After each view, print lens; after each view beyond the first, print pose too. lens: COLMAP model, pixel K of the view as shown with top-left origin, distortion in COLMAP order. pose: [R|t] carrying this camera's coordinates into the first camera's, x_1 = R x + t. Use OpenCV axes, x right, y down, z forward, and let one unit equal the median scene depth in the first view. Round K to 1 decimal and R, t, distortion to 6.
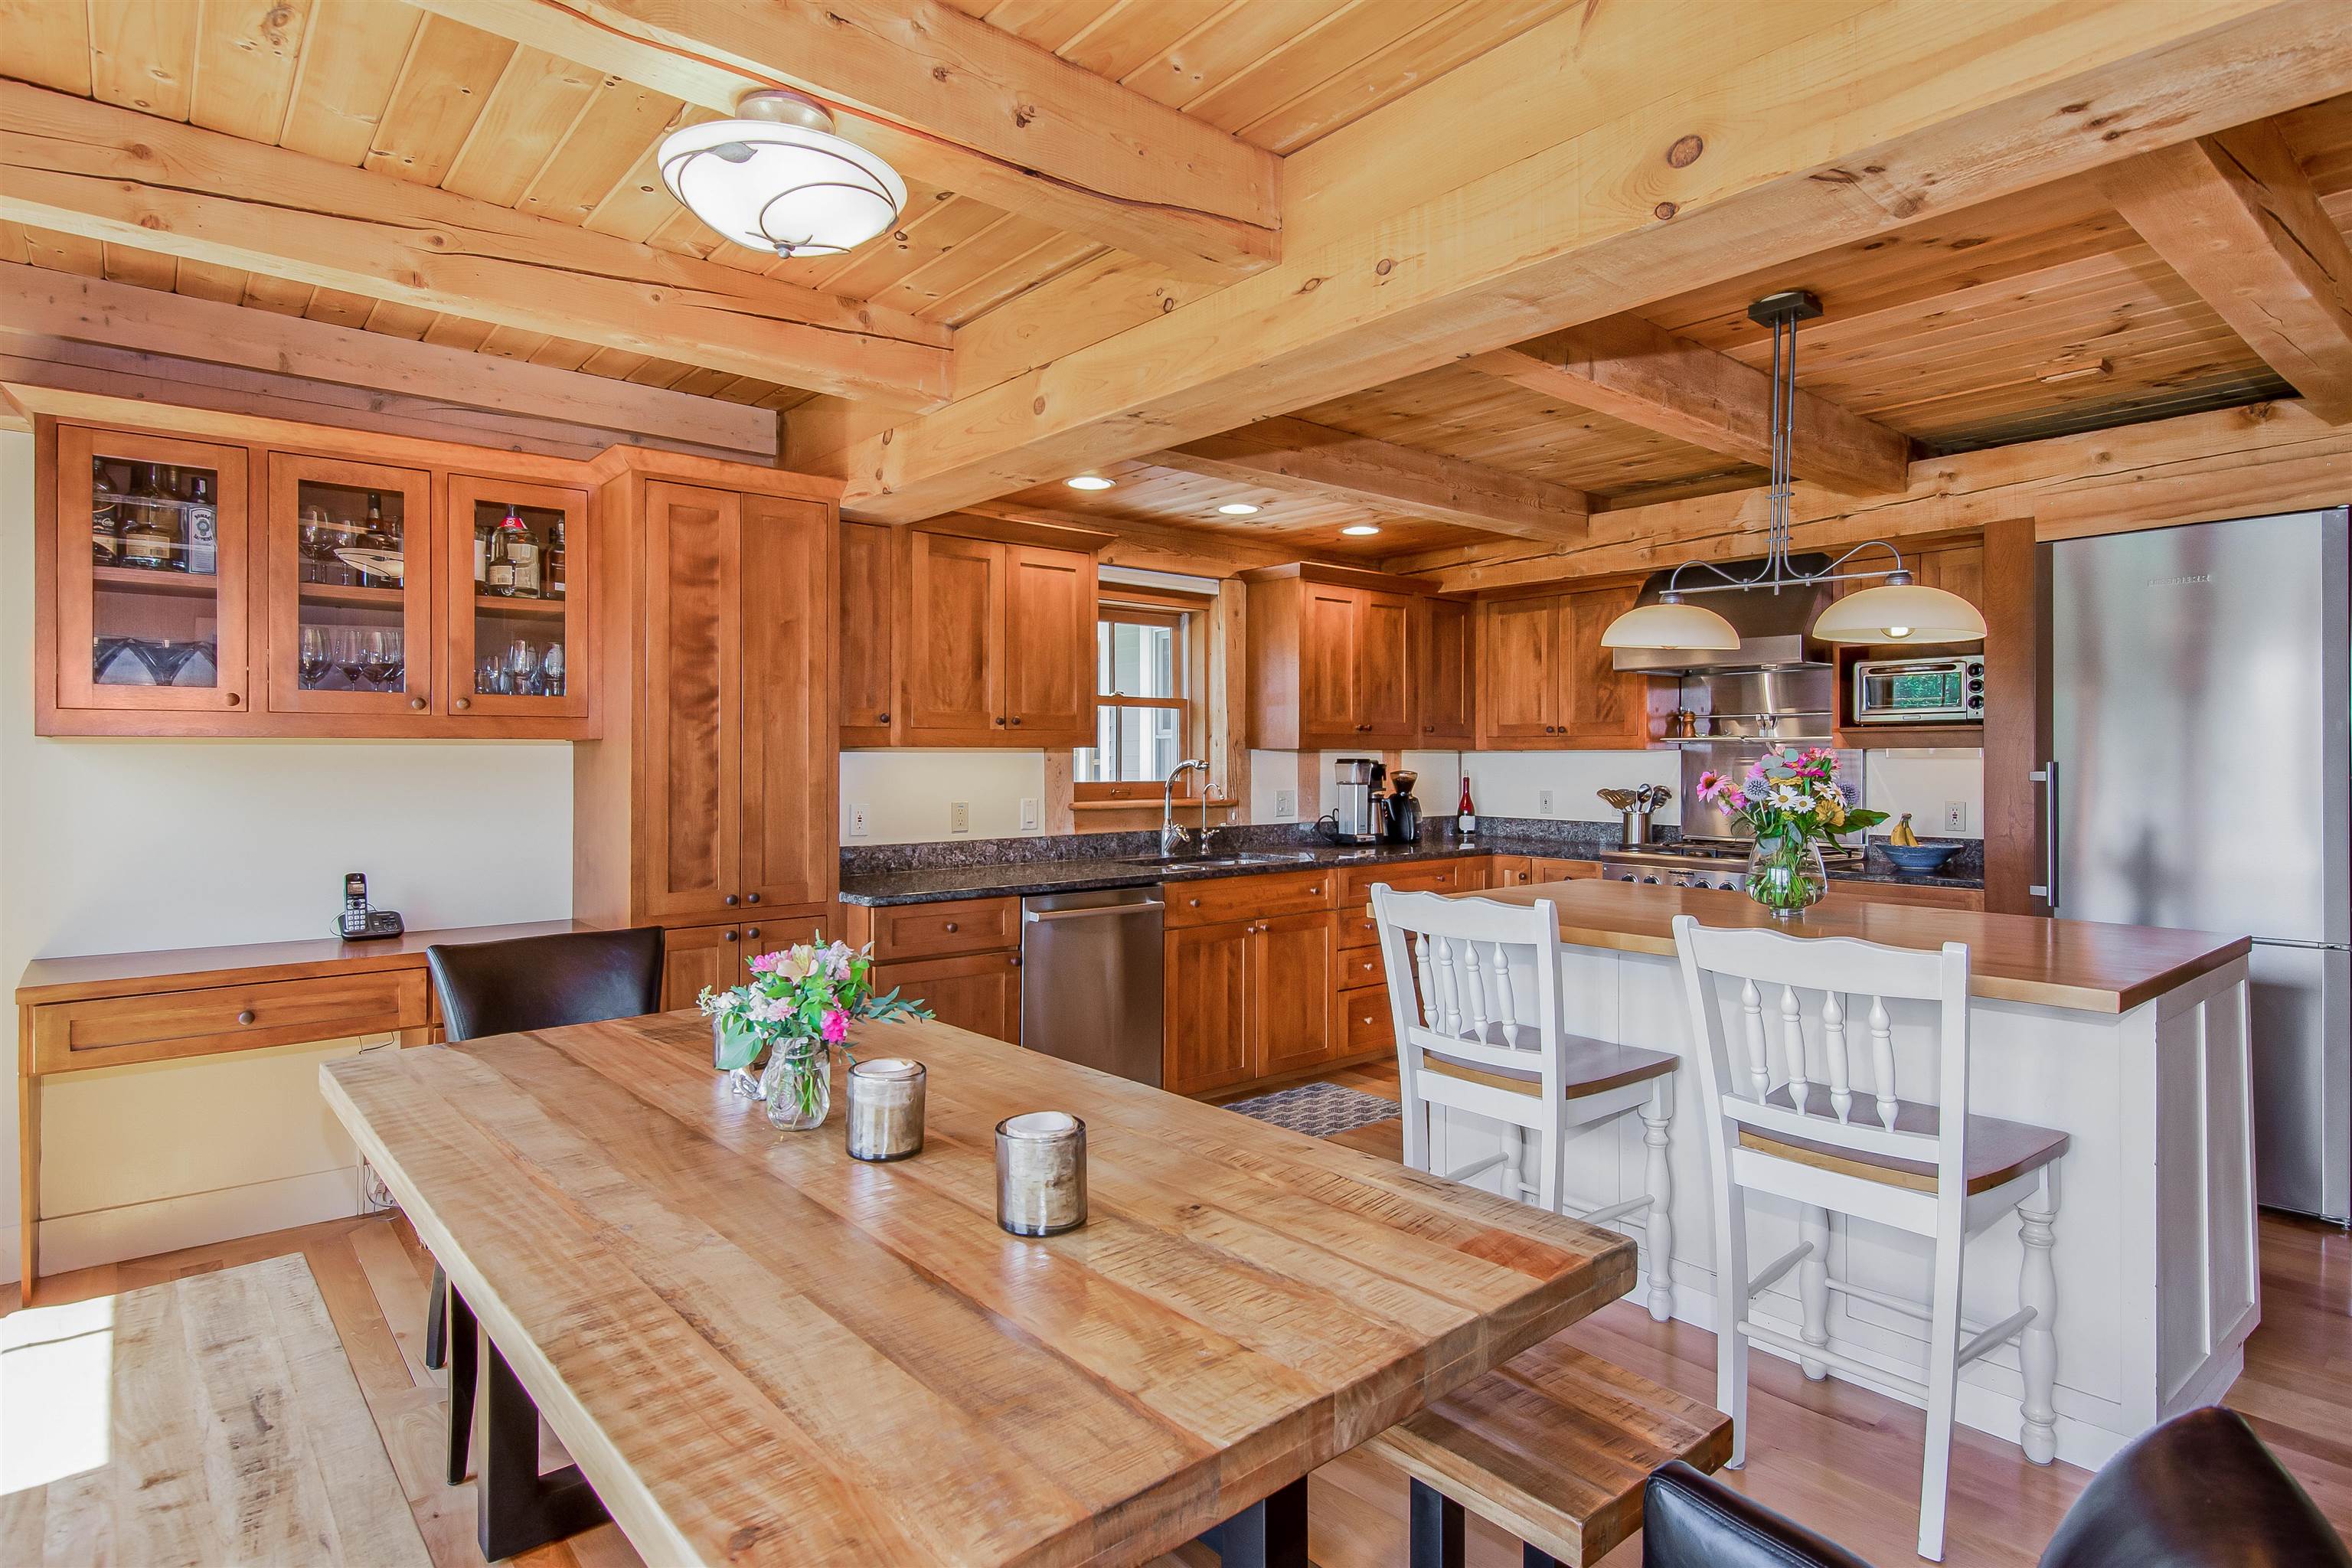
lens RADIAL K [[1219.5, 0, 1176.0], [0, 1219.5, 784.0], [0, 0, 1]] dist [0.002032, 0.000274]
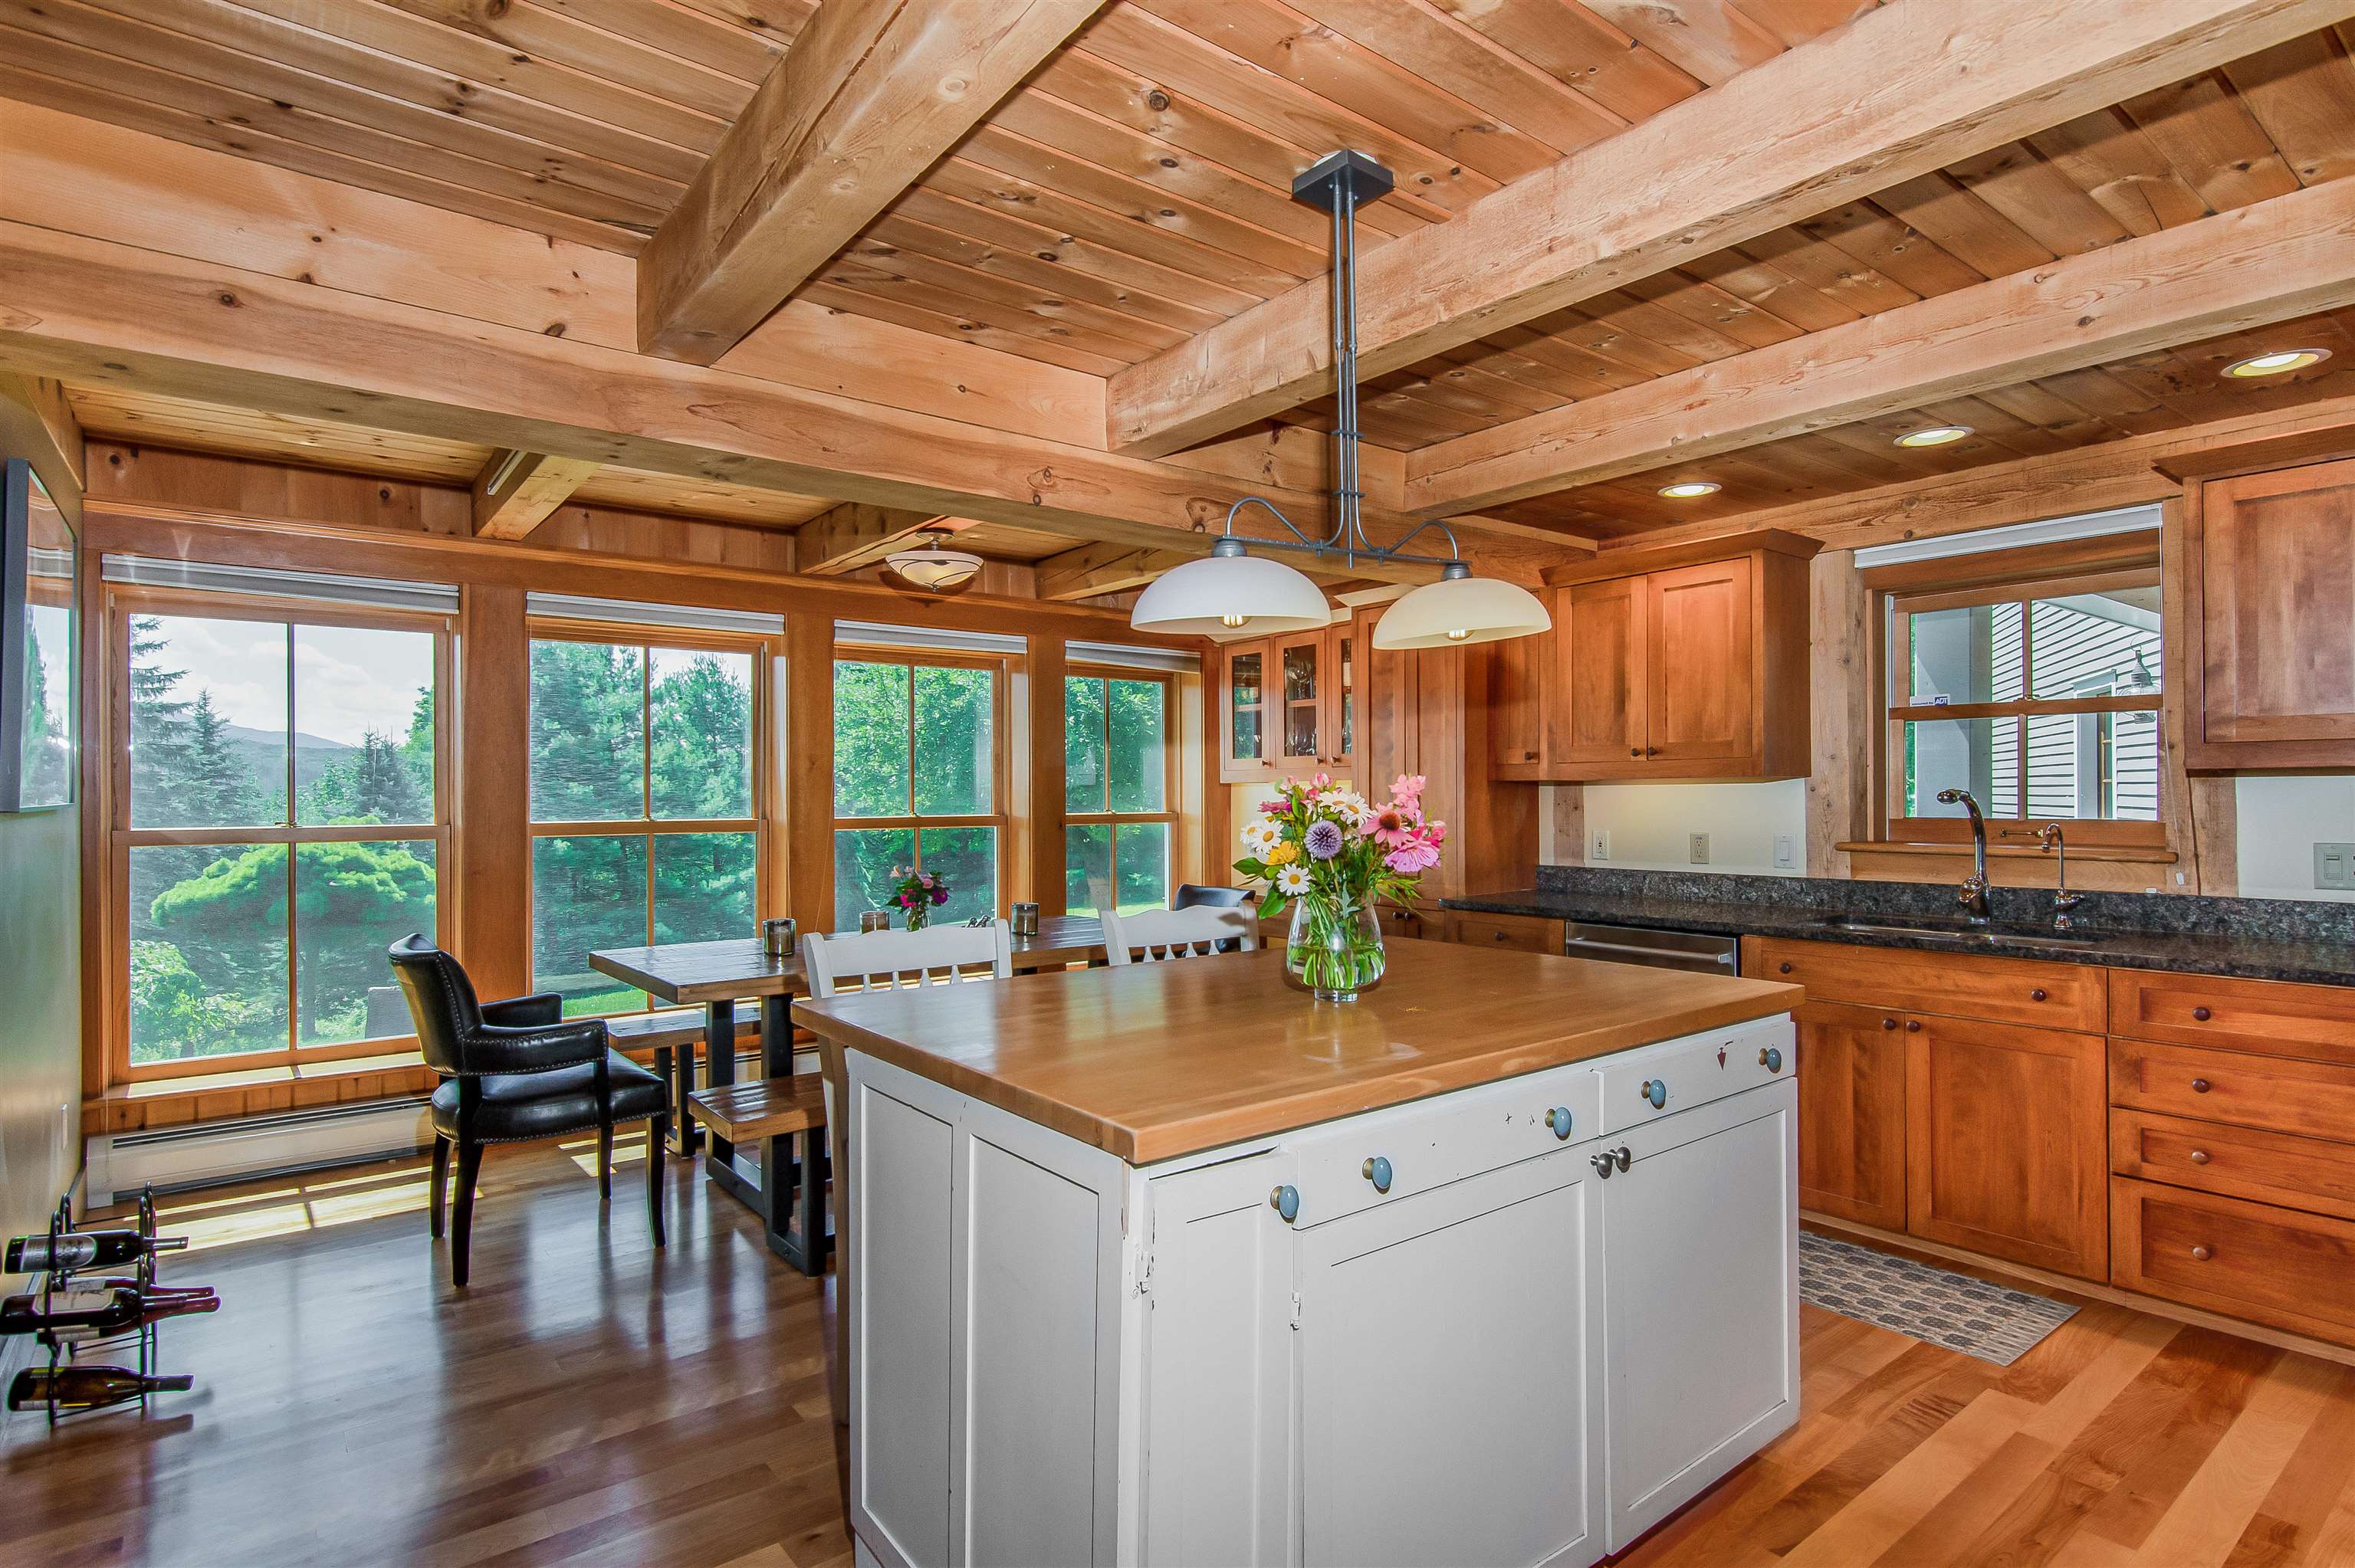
lens RADIAL K [[1220.9, 0, 1177.5], [0, 1220.9, 784.0], [0, 0, 1]] dist [0.002032, 0.000274]
pose [[-0.040854, -0.010271, -0.999112, 0.827953], [-0.016911, 0.999811, -0.009587, -0.008328], [0.999022, 0.016505, -0.041020, 0.619490]]
